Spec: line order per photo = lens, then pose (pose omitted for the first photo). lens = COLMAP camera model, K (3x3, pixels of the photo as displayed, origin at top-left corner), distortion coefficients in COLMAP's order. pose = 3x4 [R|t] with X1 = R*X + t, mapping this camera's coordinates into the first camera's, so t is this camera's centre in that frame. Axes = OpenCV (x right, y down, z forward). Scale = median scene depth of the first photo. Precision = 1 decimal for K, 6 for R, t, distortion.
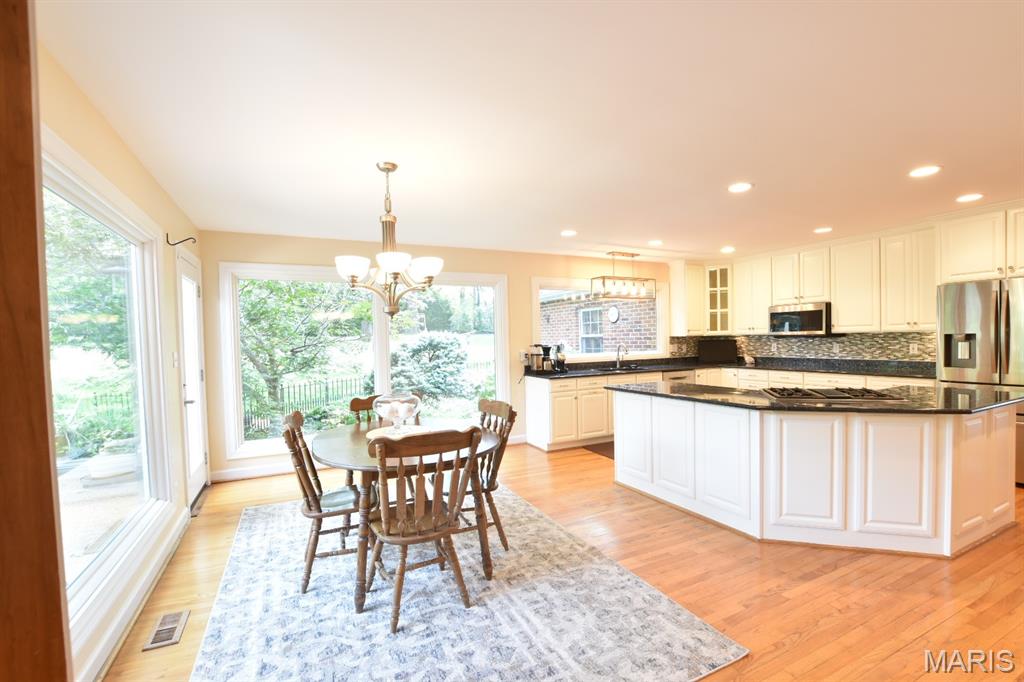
lens RADIAL K [[451.8, 0, 513.9], [0, 451.8, 352.0], [0, 0, 1]] dist [-0.035644, 0.006315]
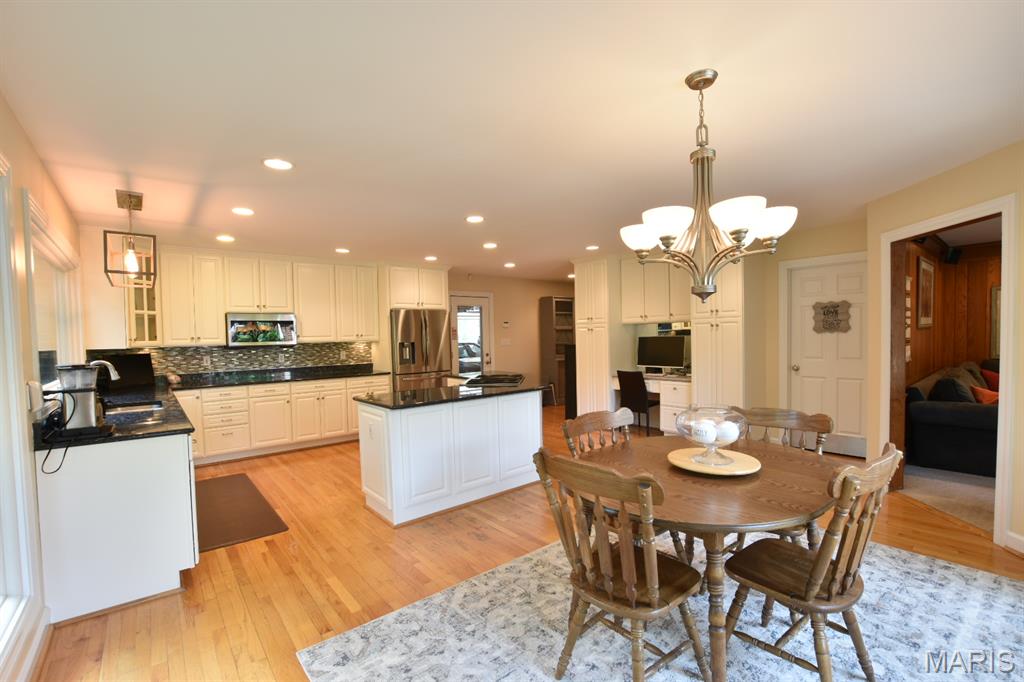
lens RADIAL K [[451.8, 0, 513.9], [0, 451.8, 352.0], [0, 0, 1]] dist [-0.035644, 0.006315]
pose [[-0.241078, -0.006905, 0.970481, -0.420598], [0.055741, 0.998225, 0.020950, -0.014167], [-0.968904, 0.059146, -0.240266, 0.703502]]
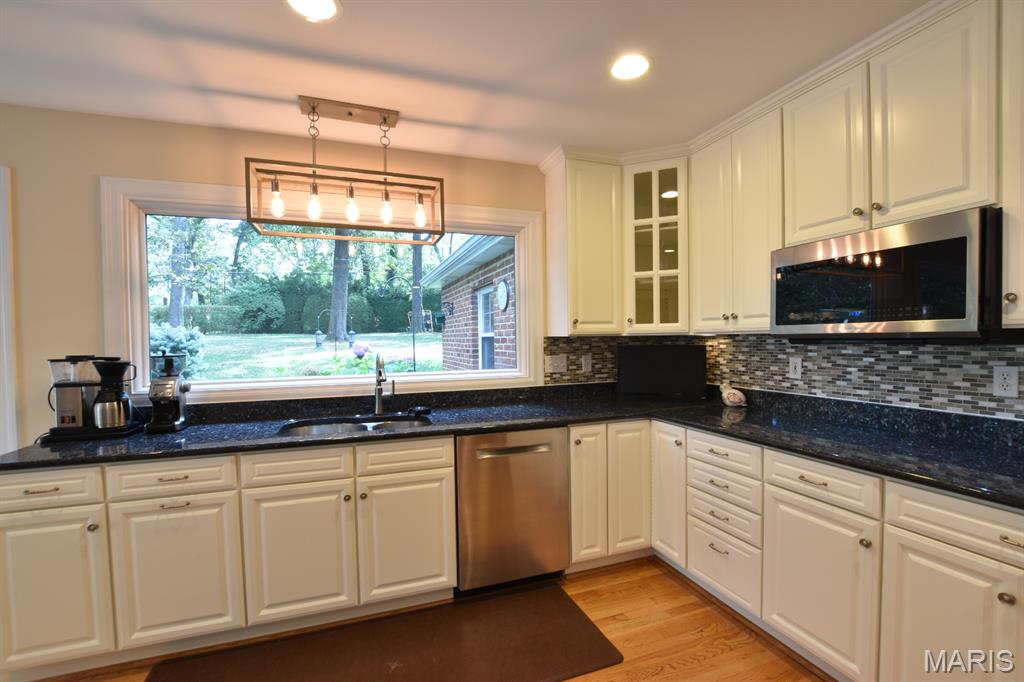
lens RADIAL K [[451.8, 0, 513.9], [0, 451.8, 352.0], [0, 0, 1]] dist [-0.035644, 0.006315]
pose [[0.994859, 0.011937, -0.100561, 0.428826], [-0.011887, 0.999929, 0.001096, -0.023735], [0.100567, 0.000105, 0.994930, 0.673443]]
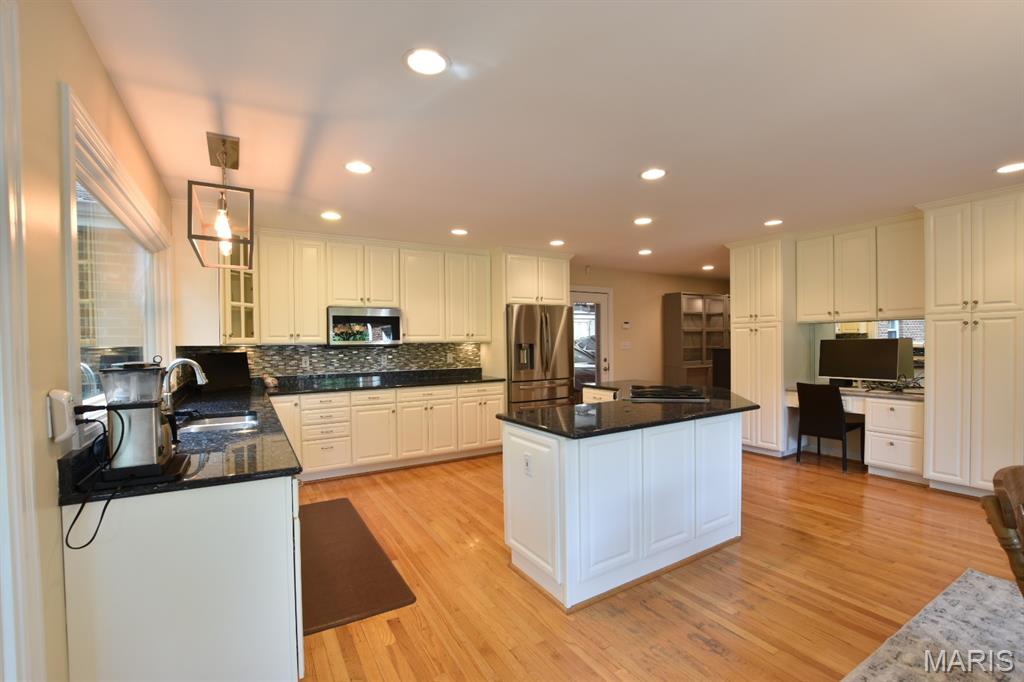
lens RADIAL K [[451.8, 0, 513.9], [0, 451.8, 352.0], [0, 0, 1]] dist [-0.035644, 0.006315]
pose [[-0.088642, 0.002928, 0.996059, -0.214633], [0.043850, 0.999038, 0.000966, -0.013918], [-0.995098, 0.043763, -0.088685, 0.795812]]
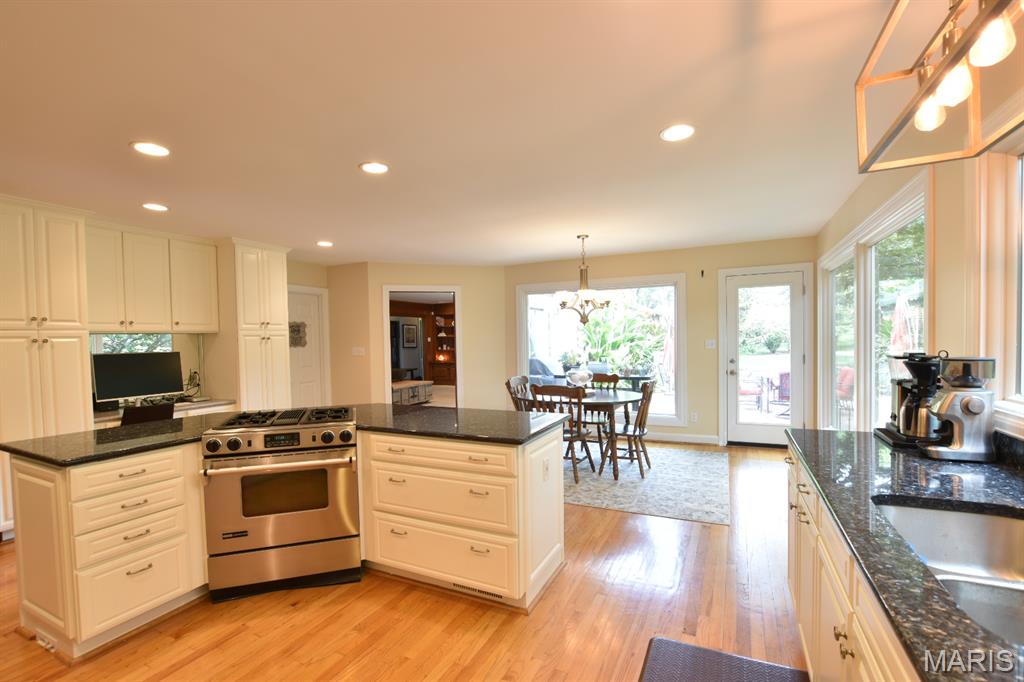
lens RADIAL K [[451.8, 0, 513.9], [0, 451.8, 352.0], [0, 0, 1]] dist [-0.035644, 0.006315]
pose [[-0.783035, 0.056915, -0.619368, 0.485434], [0.021631, 0.997694, 0.064333, -0.043813], [0.621601, 0.036977, -0.782461, 1.056048]]
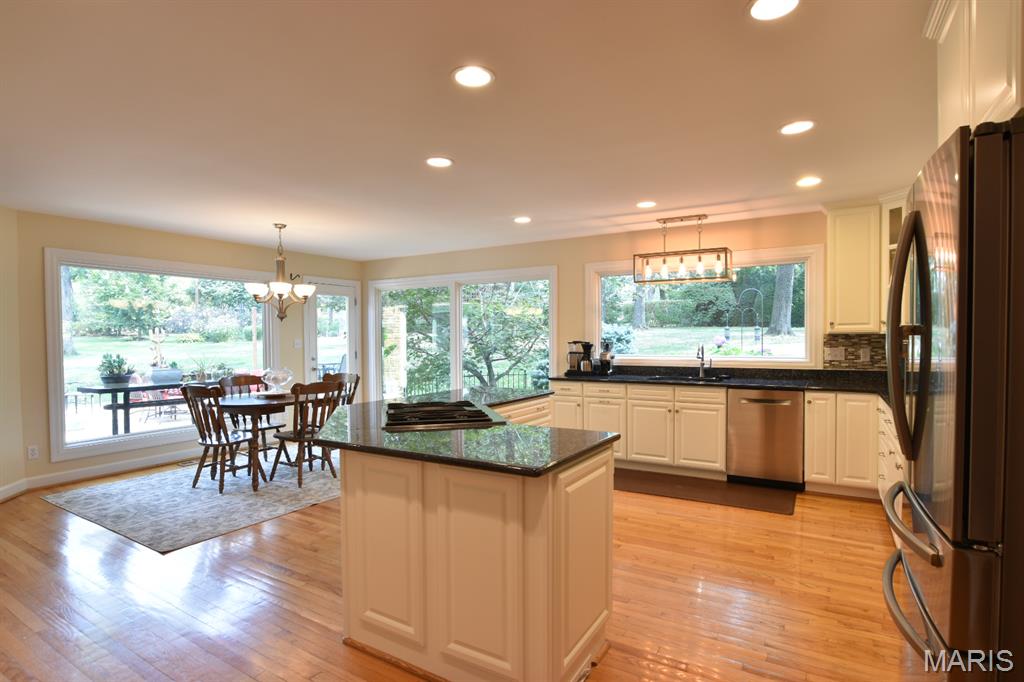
lens RADIAL K [[523.5, 0, 515.9], [0, 523.5, 354.1], [0, 0, 1]] dist [-0.023559, 0.000612]
pose [[0.545380, 0.046245, -0.836912, 0.832086], [-0.030048, 0.998914, 0.035616, -0.023866], [0.837650, 0.005723, 0.546177, 0.335710]]
